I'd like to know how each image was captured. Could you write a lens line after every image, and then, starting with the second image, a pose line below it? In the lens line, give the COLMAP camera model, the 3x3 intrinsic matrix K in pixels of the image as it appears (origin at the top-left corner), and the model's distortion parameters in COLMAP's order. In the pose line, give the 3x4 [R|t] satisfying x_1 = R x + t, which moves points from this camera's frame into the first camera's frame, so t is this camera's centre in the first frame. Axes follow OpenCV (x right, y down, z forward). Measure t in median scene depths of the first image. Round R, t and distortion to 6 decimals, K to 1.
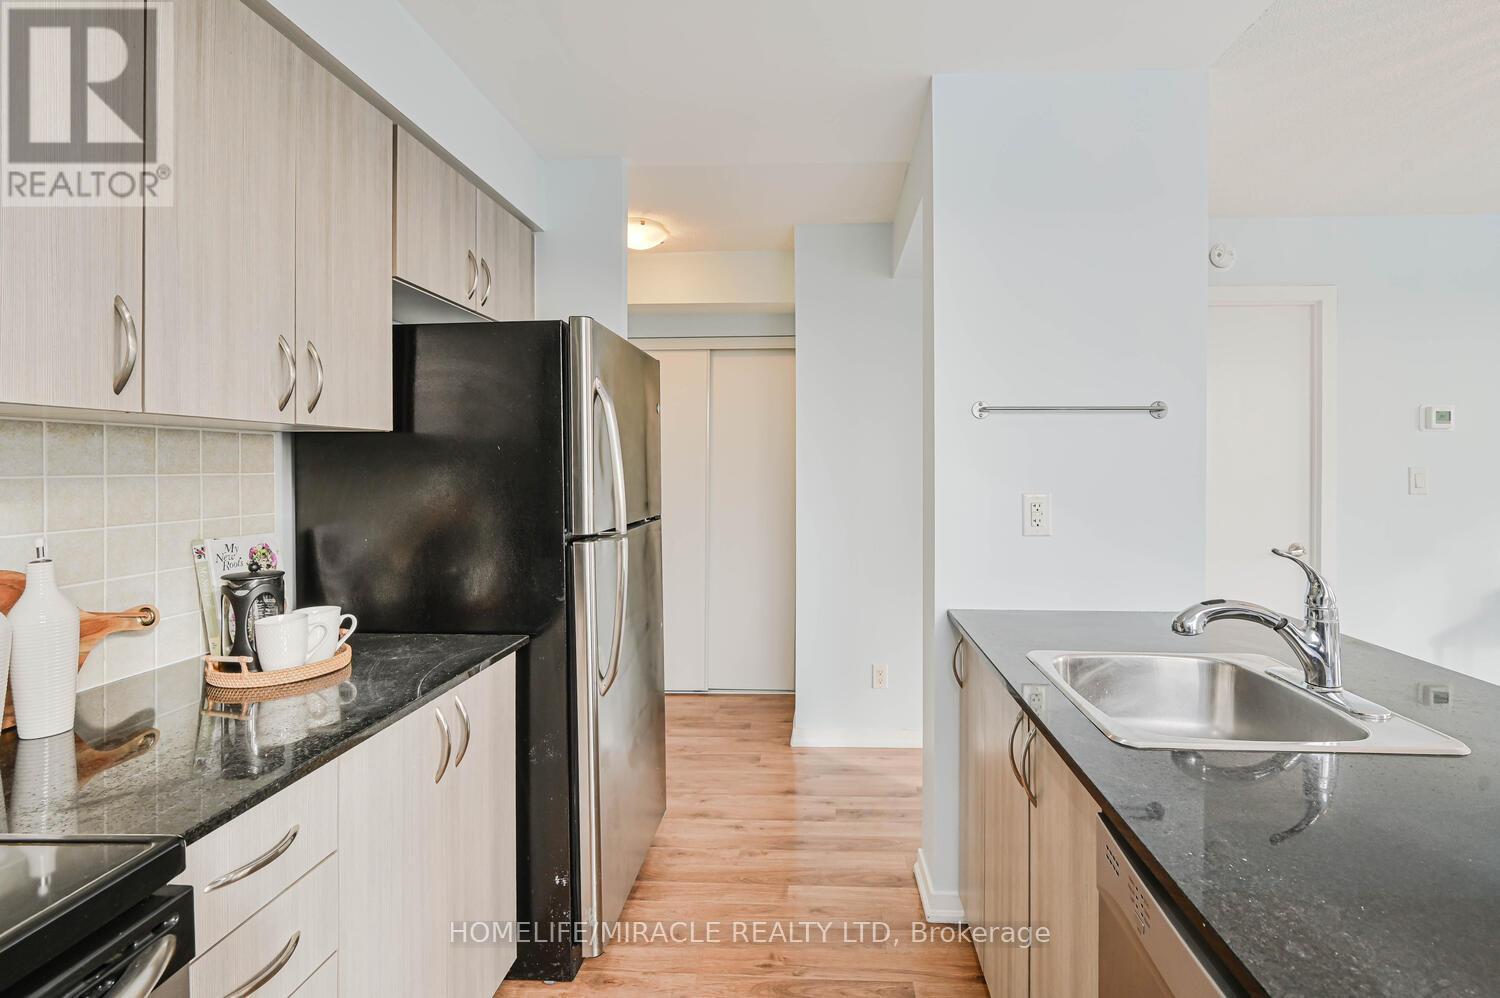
lens RADIAL K [[678.7, 0, 806.9], [0, 678.7, 465.8], [0, 0, 1]] dist [-0.000470, -0.000231]
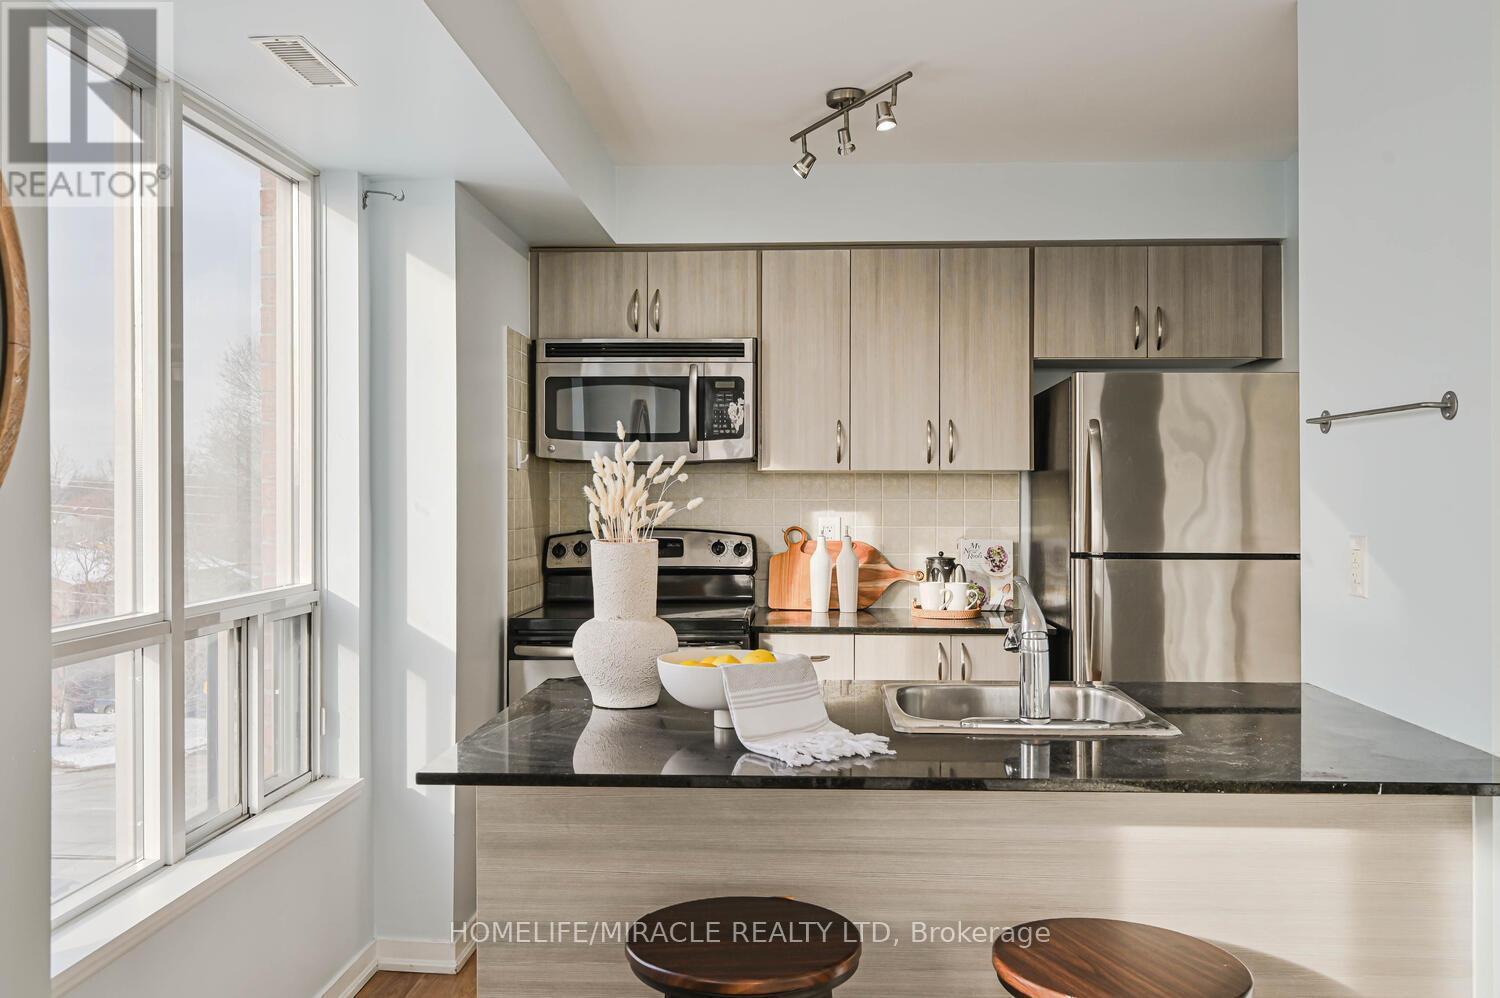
lens RADIAL K [[1196.3, 0, 750.0], [0, 1196.3, 499.0], [0, 0, 1]] dist [0.003702, 0.000146]
pose [[-0.006518, 0.003763, -0.999972, 1.813057], [-0.004206, 0.999984, 0.003790, 0.000787], [0.999970, 0.004231, -0.006502, 0.434572]]
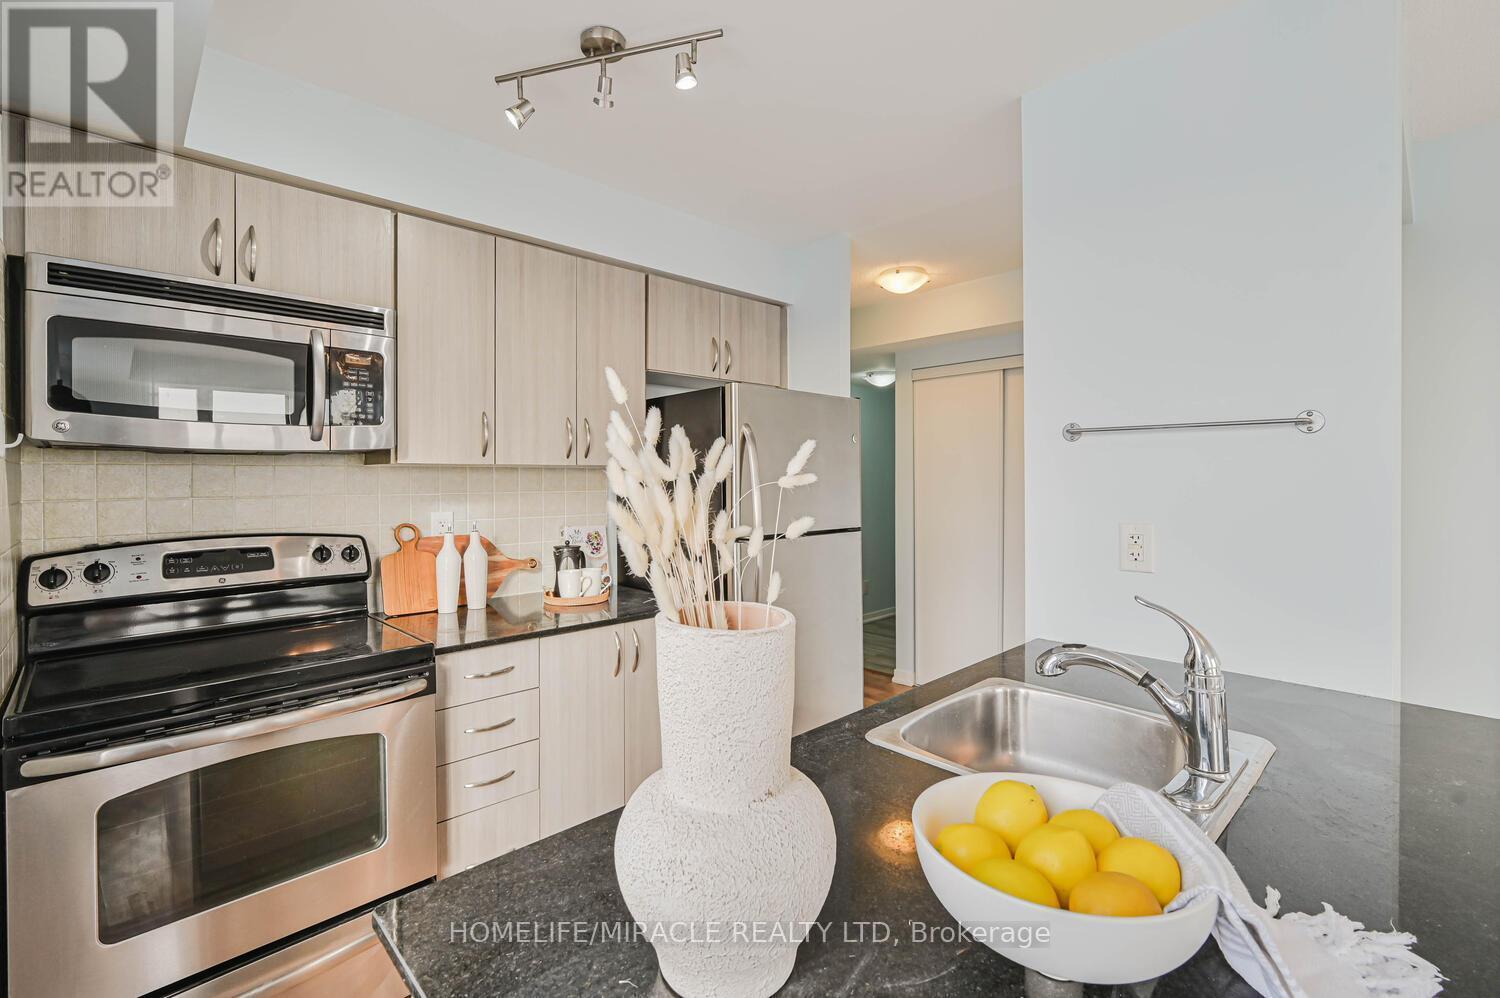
lens RADIAL K [[676.6, 0, 742.4], [0, 676.6, 478.5], [0, 0, 1]] dist [0.000759, -0.000200]
pose [[0.713522, 0.000216, -0.700633, 0.668273], [0.000793, 0.999999, 0.001116, -0.022091], [0.700632, -0.001352, 0.713521, 0.013132]]
